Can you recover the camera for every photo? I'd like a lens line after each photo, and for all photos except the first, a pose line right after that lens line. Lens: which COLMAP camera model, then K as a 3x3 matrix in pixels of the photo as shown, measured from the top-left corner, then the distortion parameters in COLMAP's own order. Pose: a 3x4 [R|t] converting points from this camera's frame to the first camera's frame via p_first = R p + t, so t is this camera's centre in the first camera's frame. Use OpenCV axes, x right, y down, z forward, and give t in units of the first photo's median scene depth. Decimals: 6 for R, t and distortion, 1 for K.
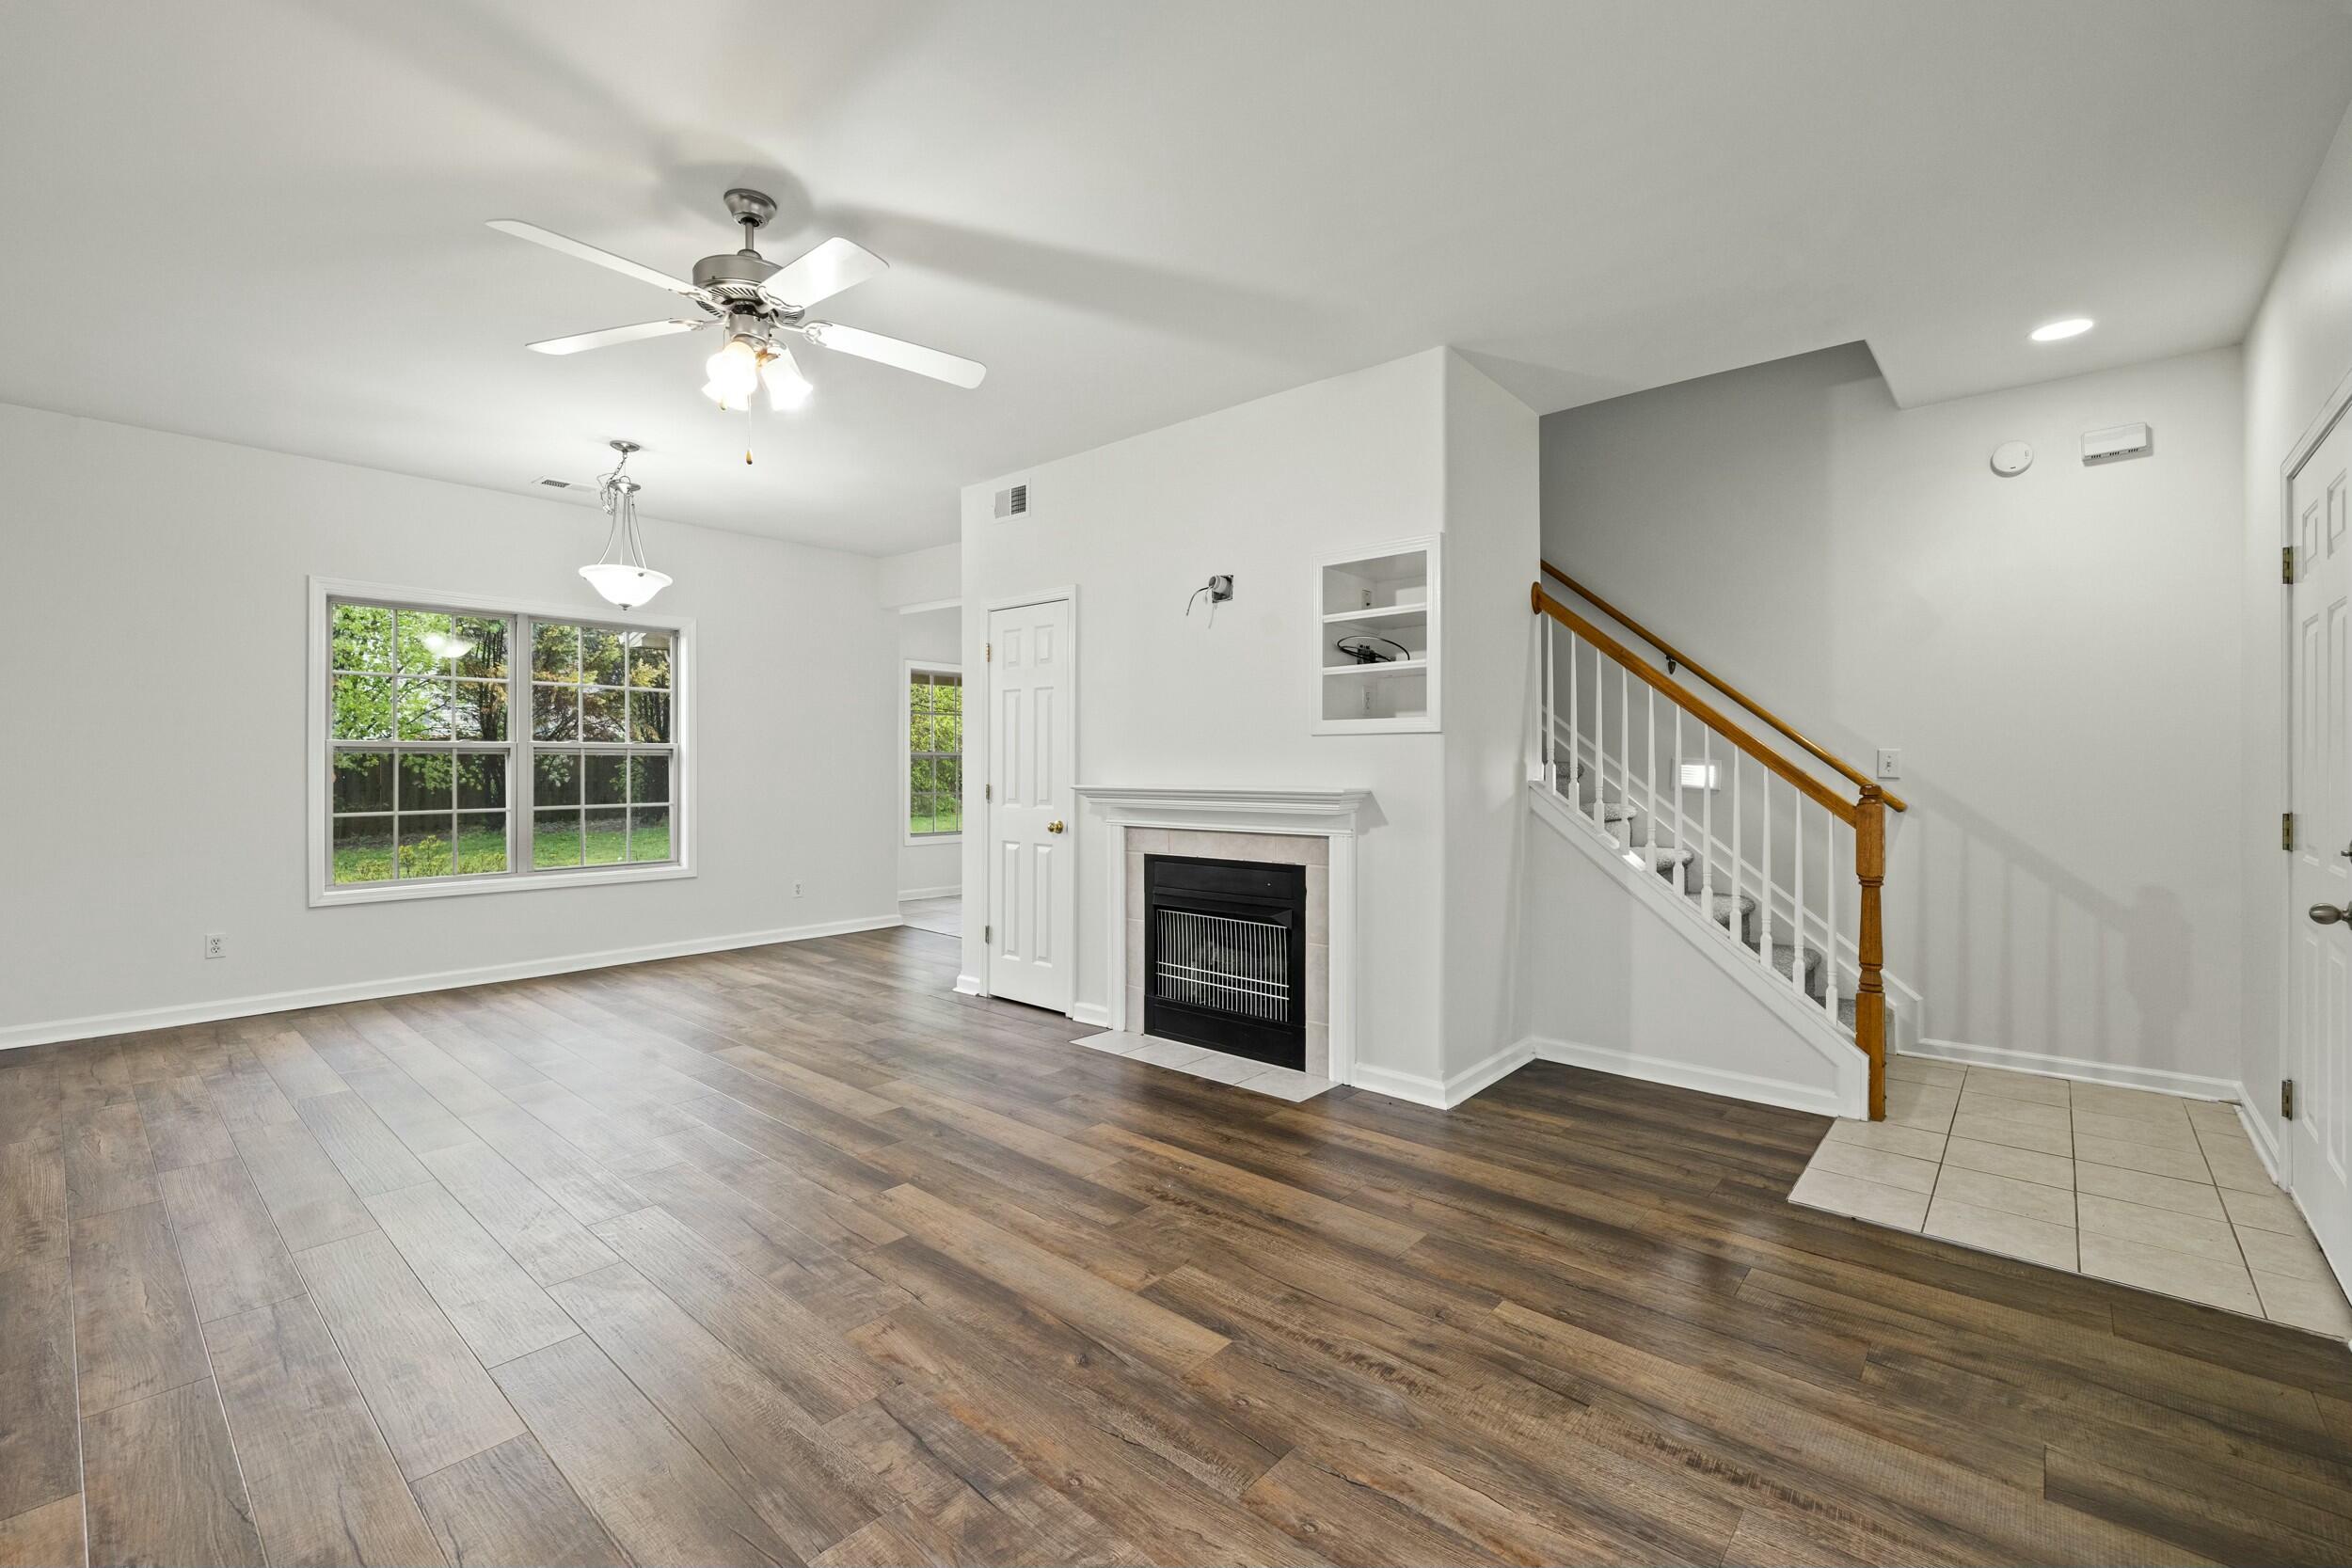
lens RADIAL K [[995.8, 0, 1173.4], [0, 995.8, 763.5], [0, 0, 1]] dist [0.000231, 0.000879]
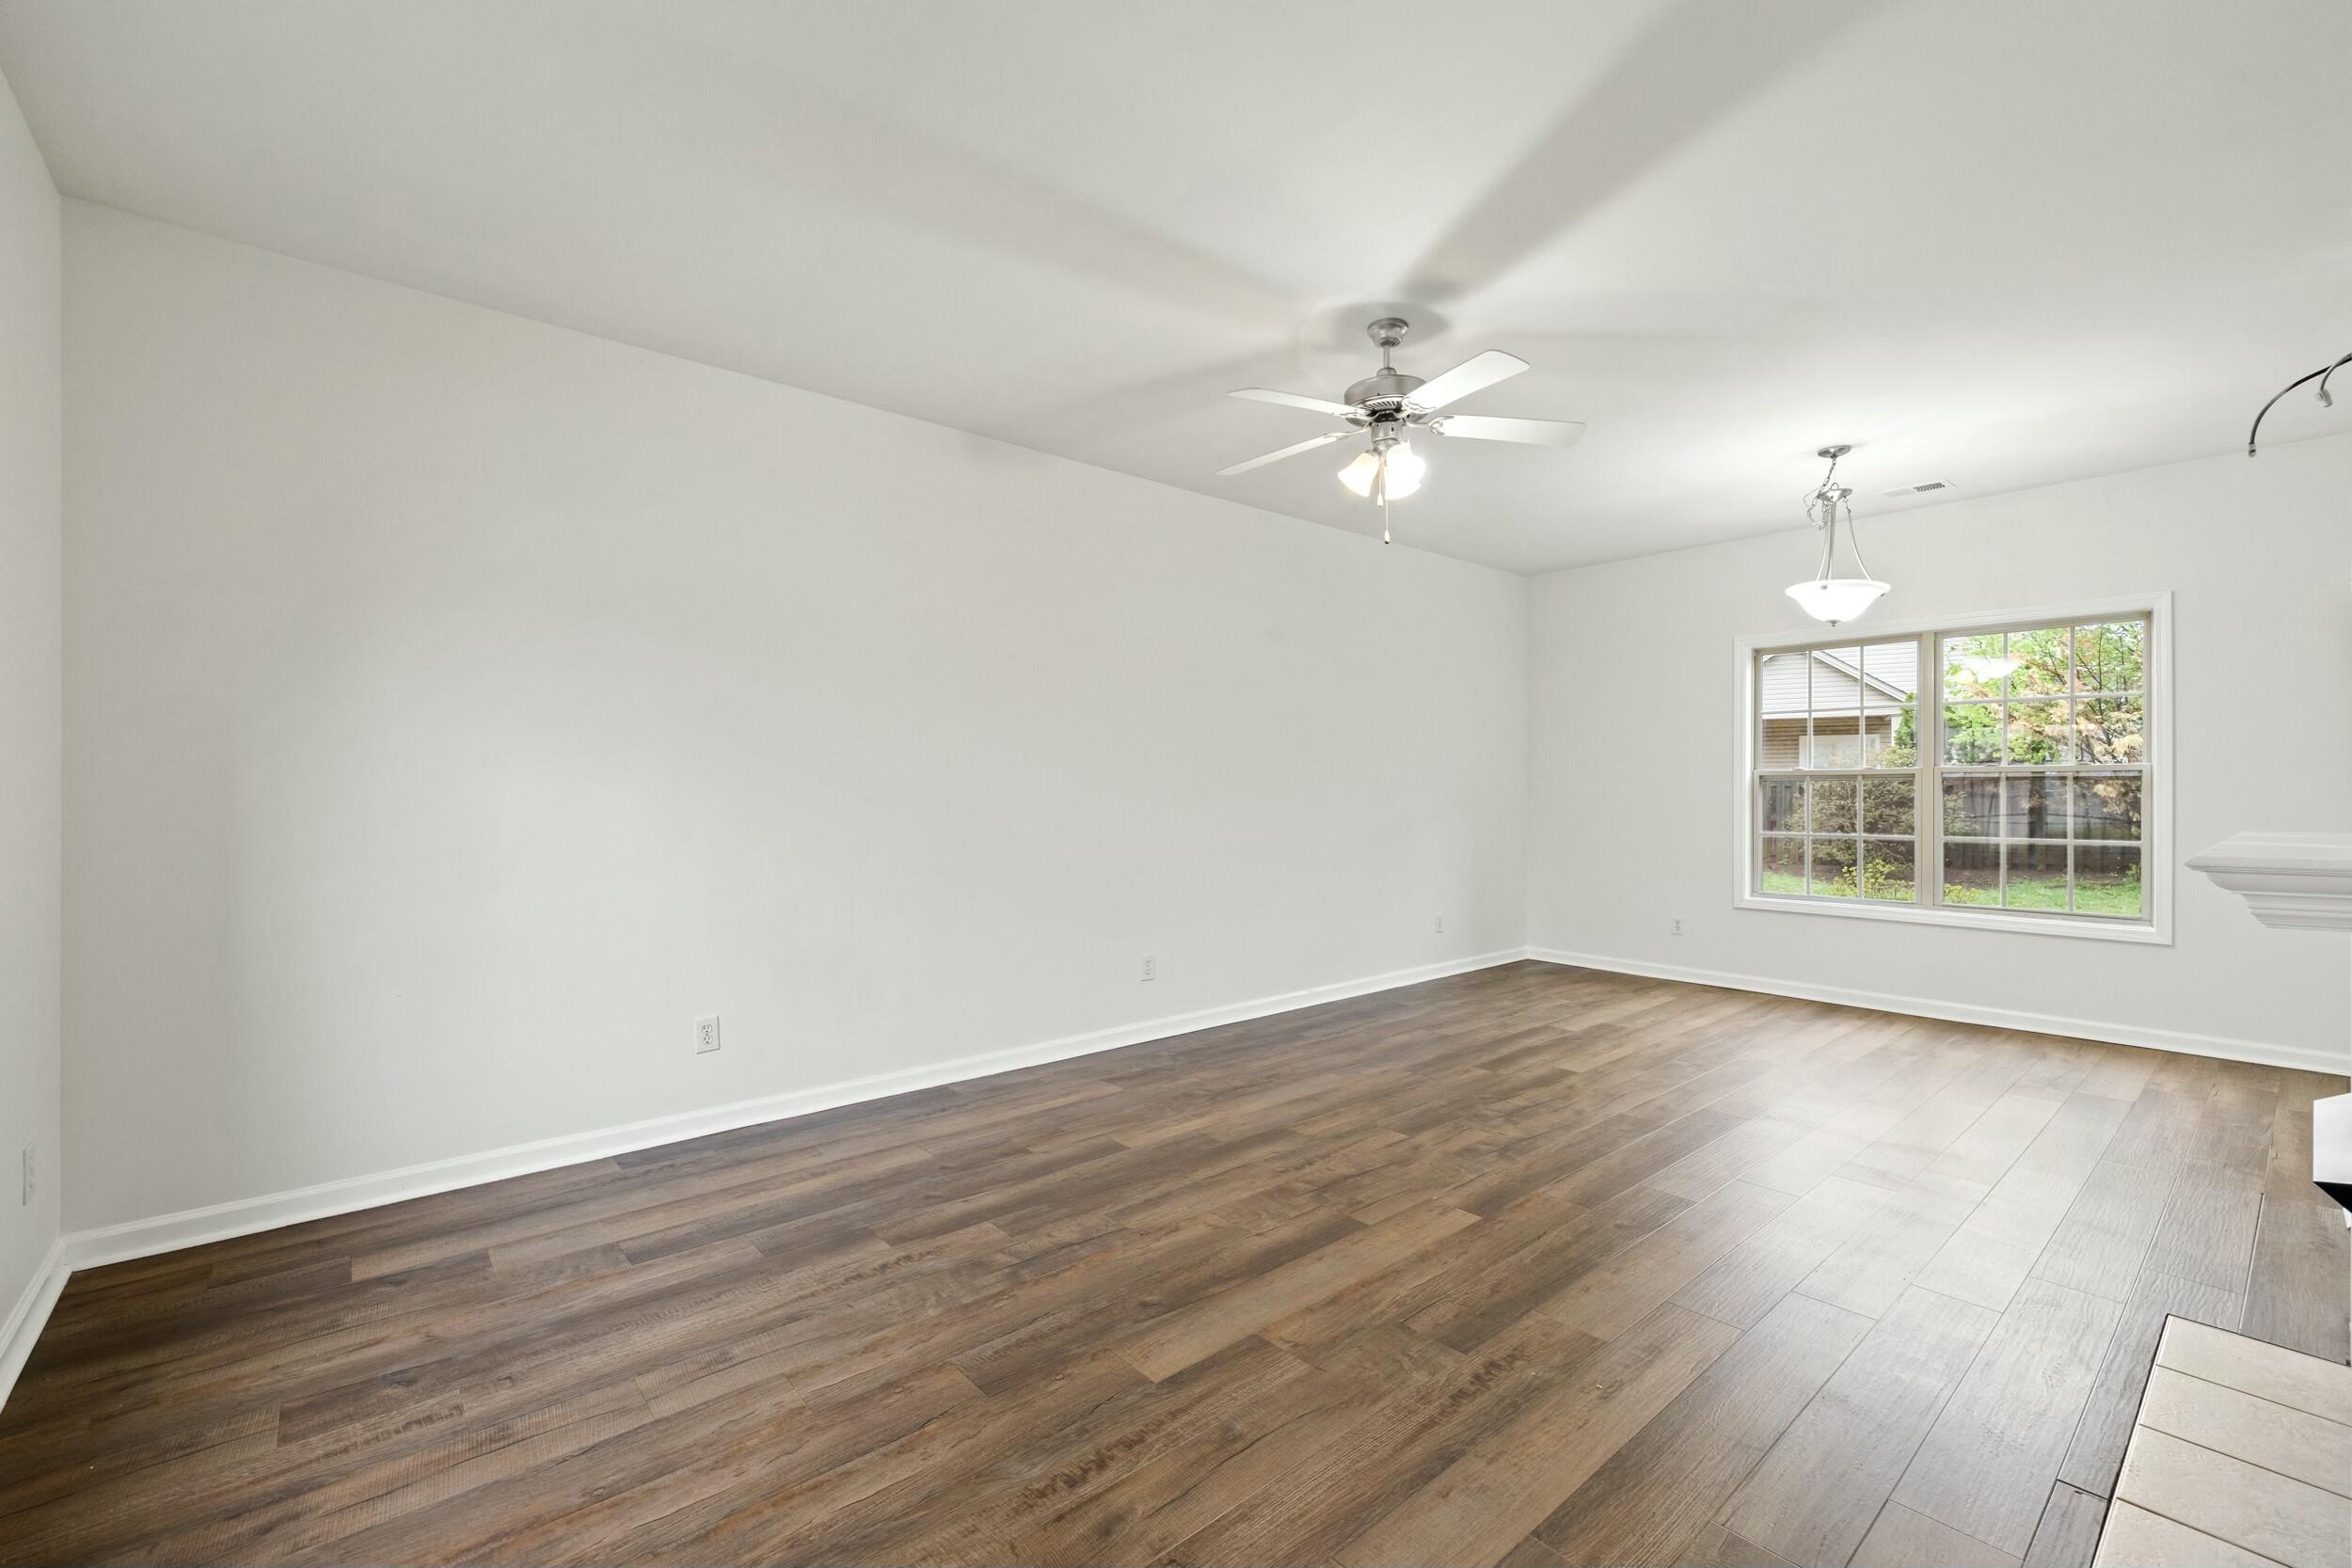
lens RADIAL K [[995.8, 0, 1186.7], [0, 995.8, 782.8], [0, 0, 1]] dist [0.000231, 0.000879]
pose [[-0.129406, -0.006359, -0.991571, 0.991272], [-0.000885, 0.999980, -0.006297, 0.000126], [0.991591, 0.000063, -0.129409, 1.119019]]
